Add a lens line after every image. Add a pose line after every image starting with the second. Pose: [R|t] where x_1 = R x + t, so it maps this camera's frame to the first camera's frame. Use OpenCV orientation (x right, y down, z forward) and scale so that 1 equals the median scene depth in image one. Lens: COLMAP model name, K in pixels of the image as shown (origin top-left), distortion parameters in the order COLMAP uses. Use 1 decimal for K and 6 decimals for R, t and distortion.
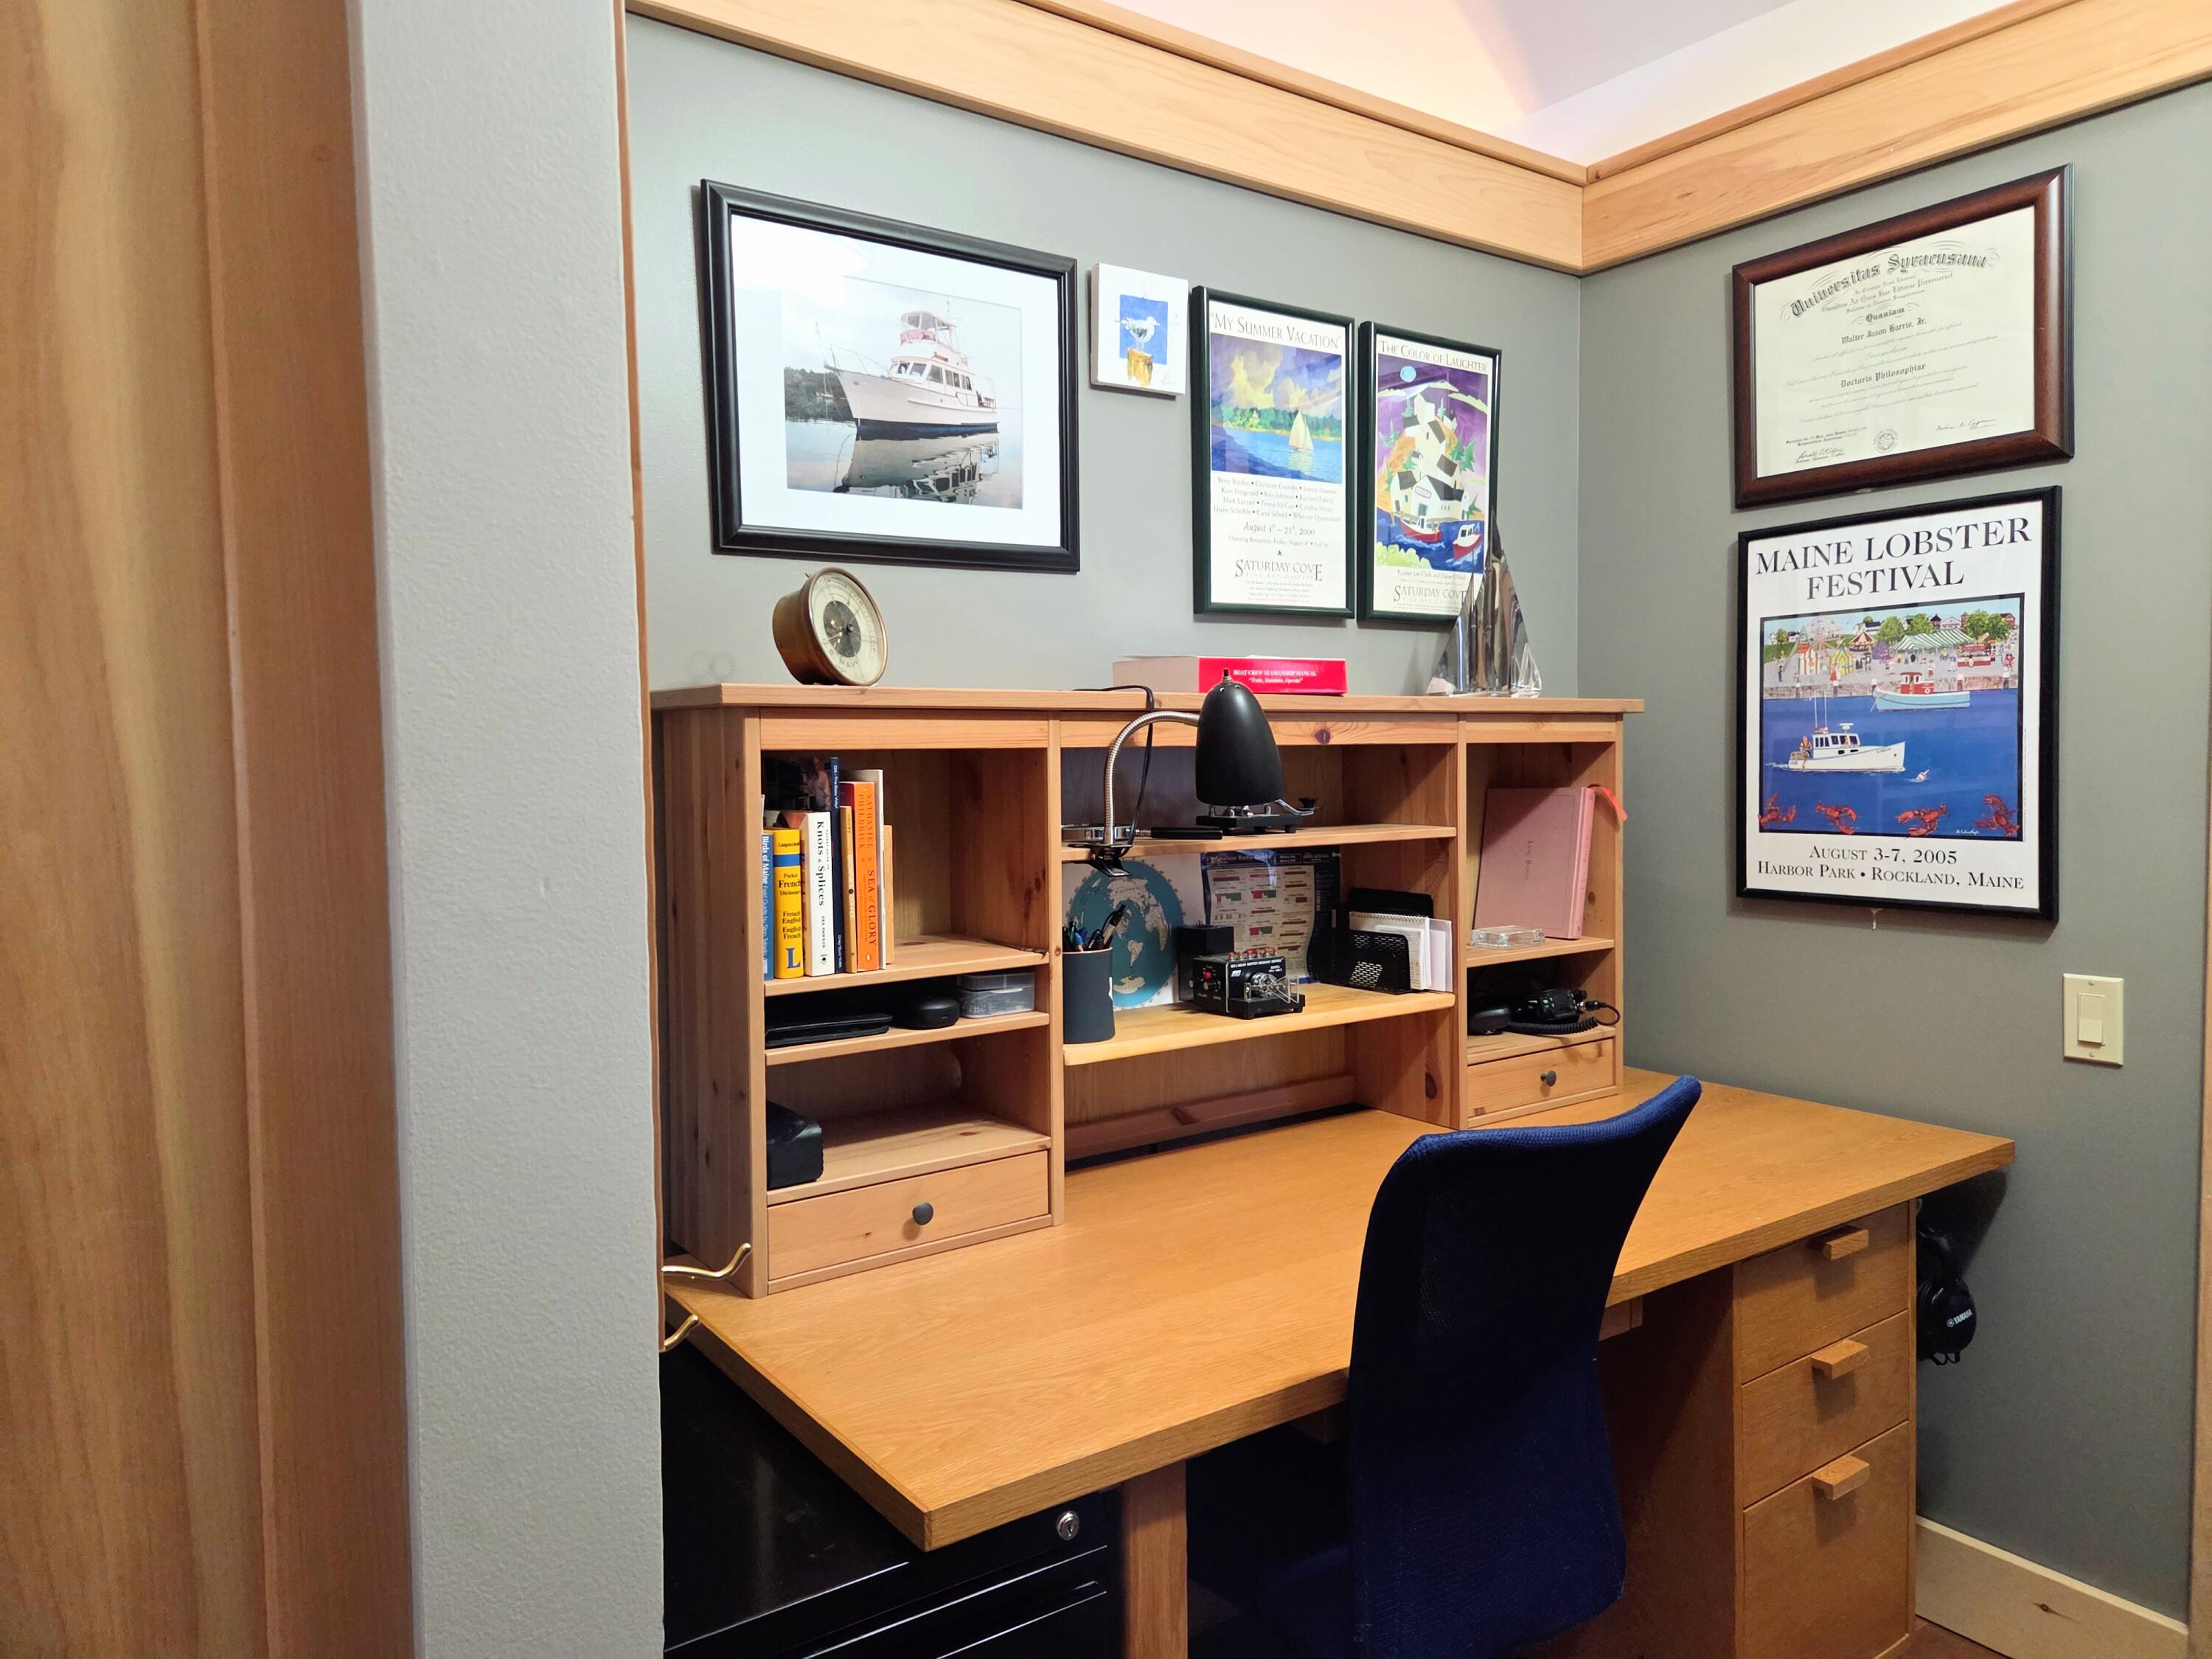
lens RADIAL K [[1468.2, 0, 1107.1], [0, 1468.2, 832.2], [0, 0, 1]] dist [-0.002221, -0.007371]
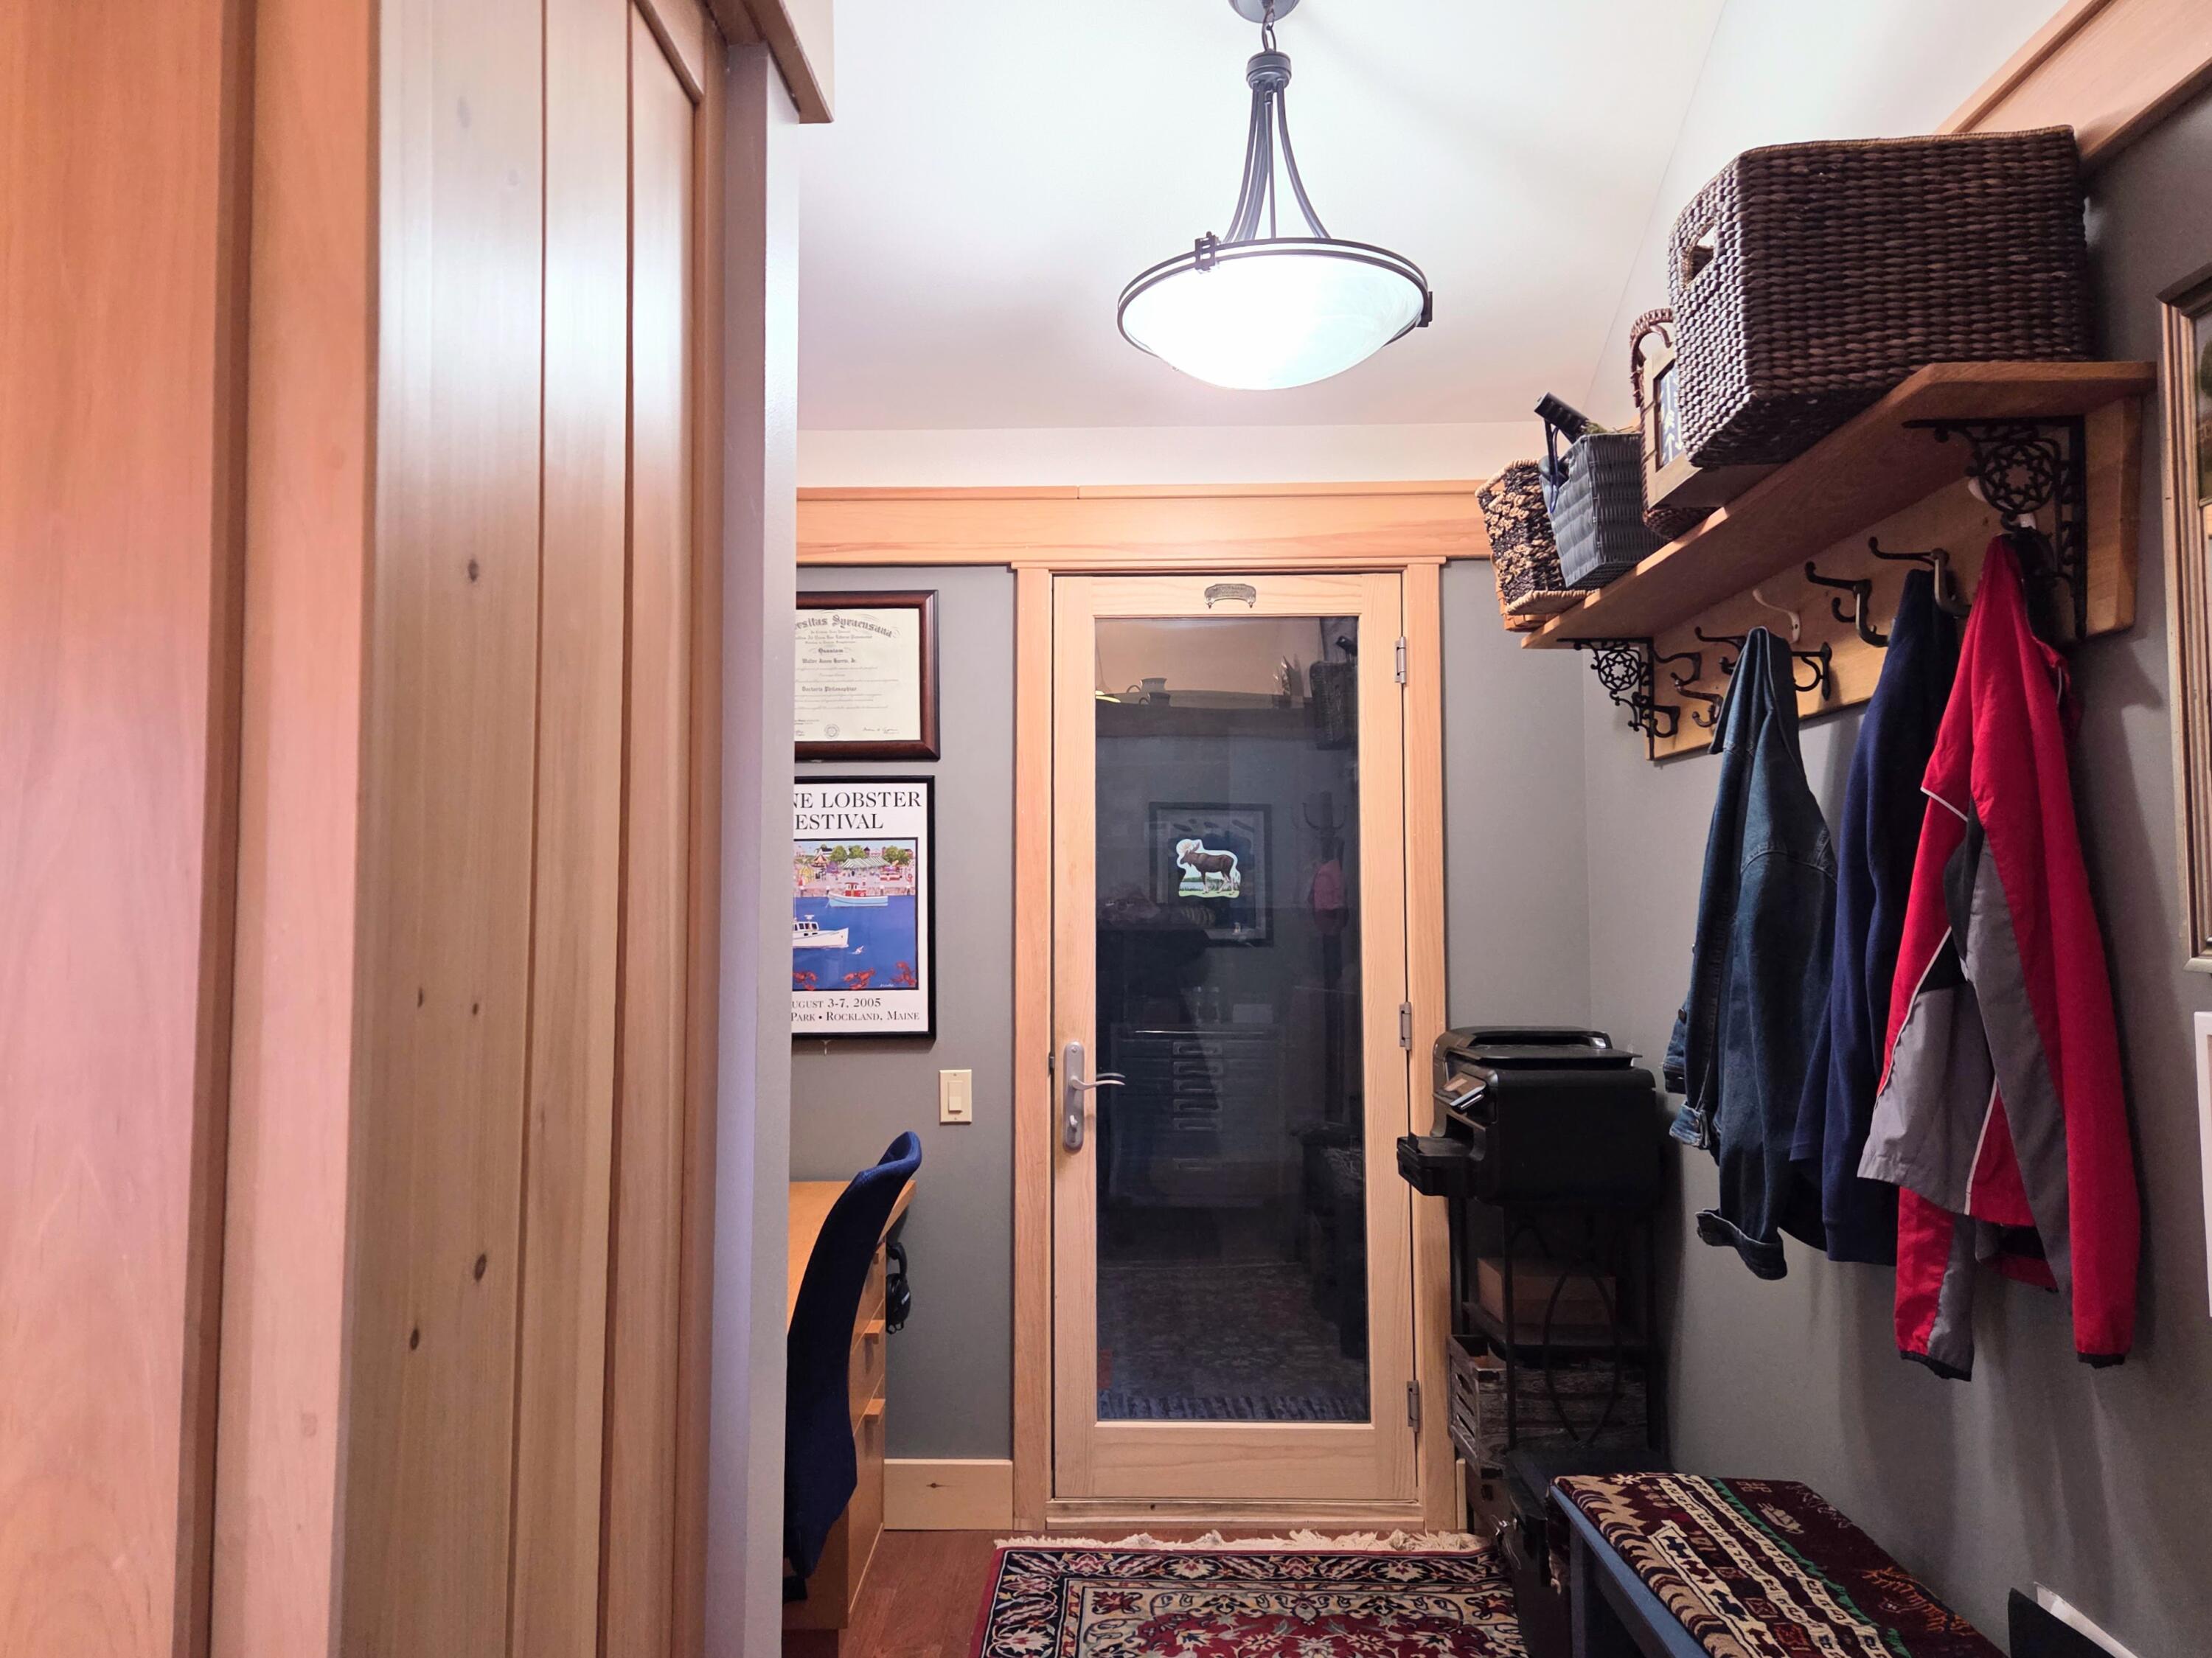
lens RADIAL K [[1468.1, 0, 1103.5], [0, 1468.1, 828.5], [0, 0, 1]] dist [-0.002221, -0.007371]
pose [[0.576253, 0.060448, 0.815033, -0.568350], [0.042494, 0.993696, -0.103743, 0.005756], [-0.816166, 0.094416, 0.570051, -0.102326]]
